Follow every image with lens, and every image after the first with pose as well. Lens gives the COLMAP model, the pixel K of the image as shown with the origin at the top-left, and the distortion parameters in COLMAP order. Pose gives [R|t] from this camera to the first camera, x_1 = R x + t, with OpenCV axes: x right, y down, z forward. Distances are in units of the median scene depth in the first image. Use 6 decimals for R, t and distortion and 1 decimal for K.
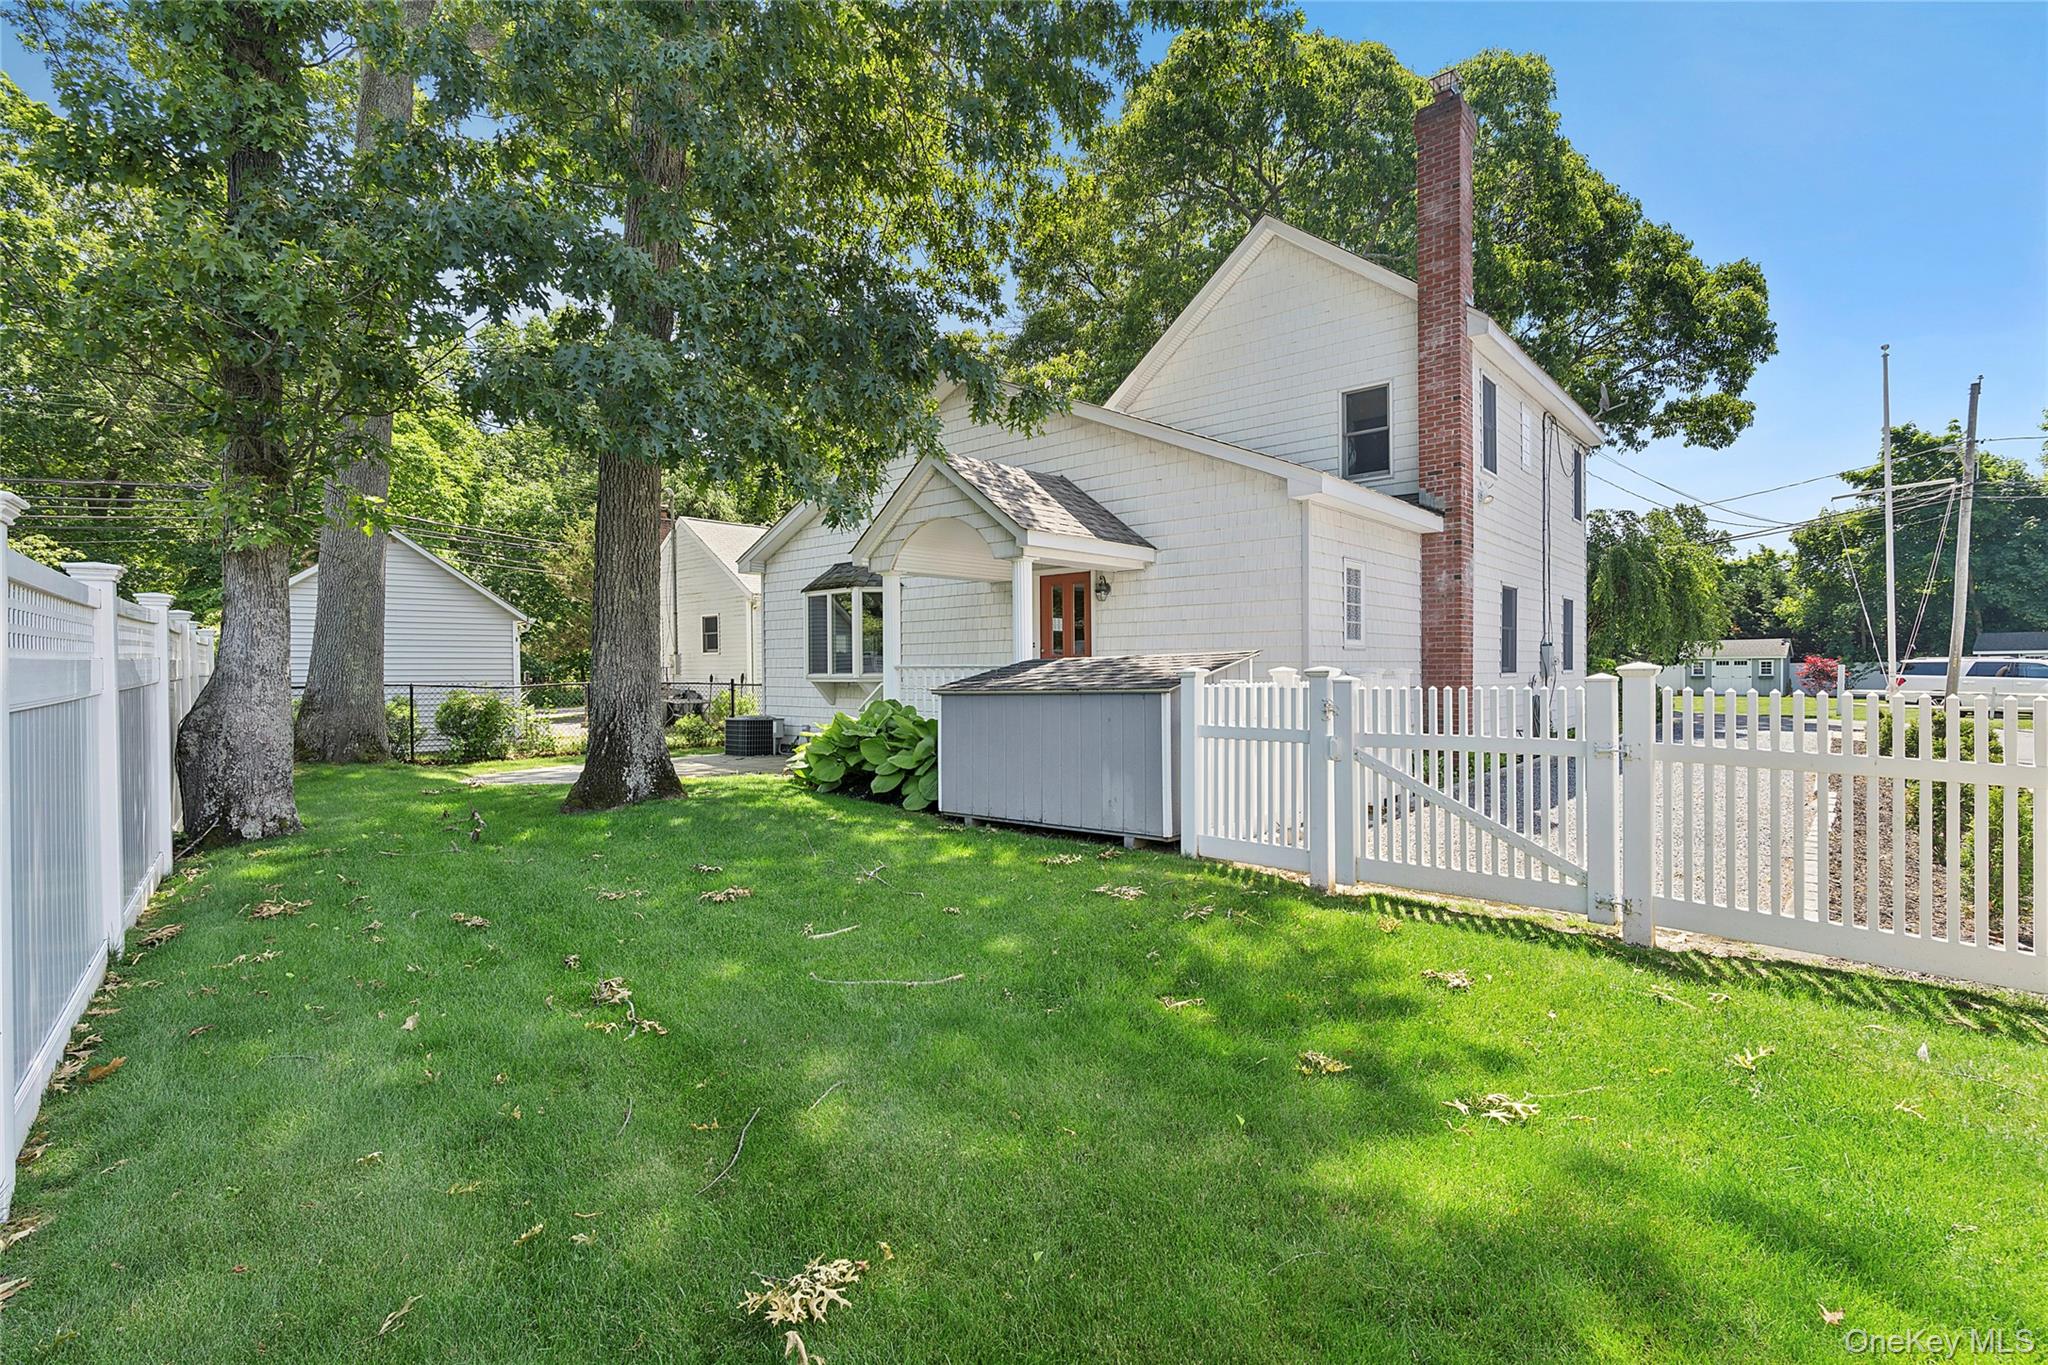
lens RADIAL K [[937.0, 0, 1012.2], [0, 937.0, 681.2], [0, 0, 1]] dist [-0.000421, 0.000739]
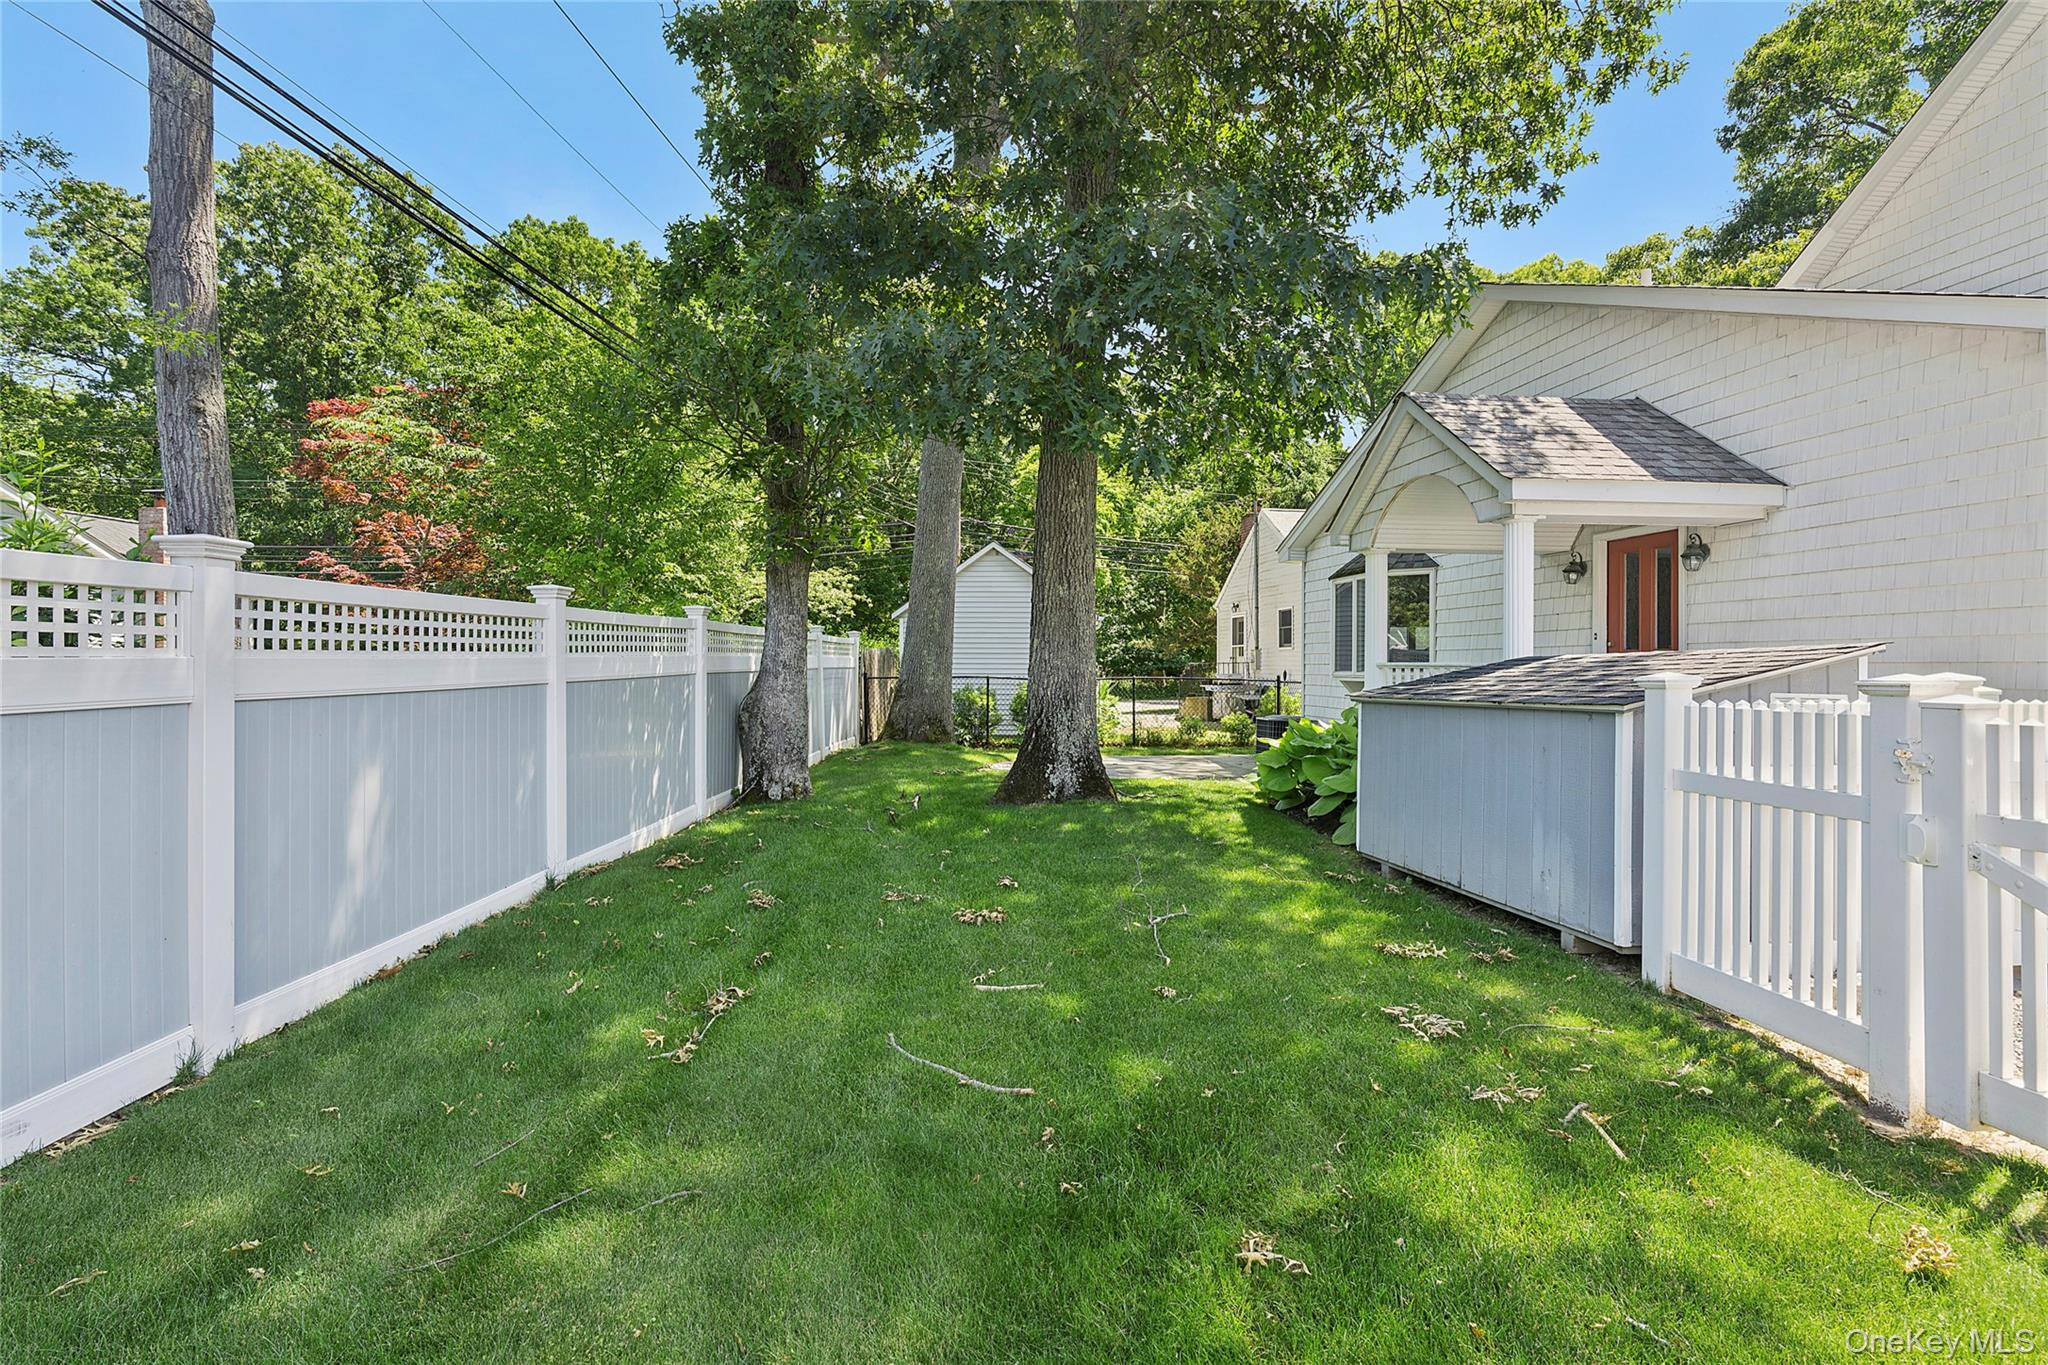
lens RADIAL K [[937.0, 0, 1026.0], [0, 937.0, 667.3], [0, 0, 1]] dist [-0.000421, 0.000739]
pose [[0.767790, 0.009779, -0.640627, 0.171264], [-0.014956, 0.999885, -0.002662, -0.006890], [0.640527, 0.011625, 0.767848, 0.179158]]
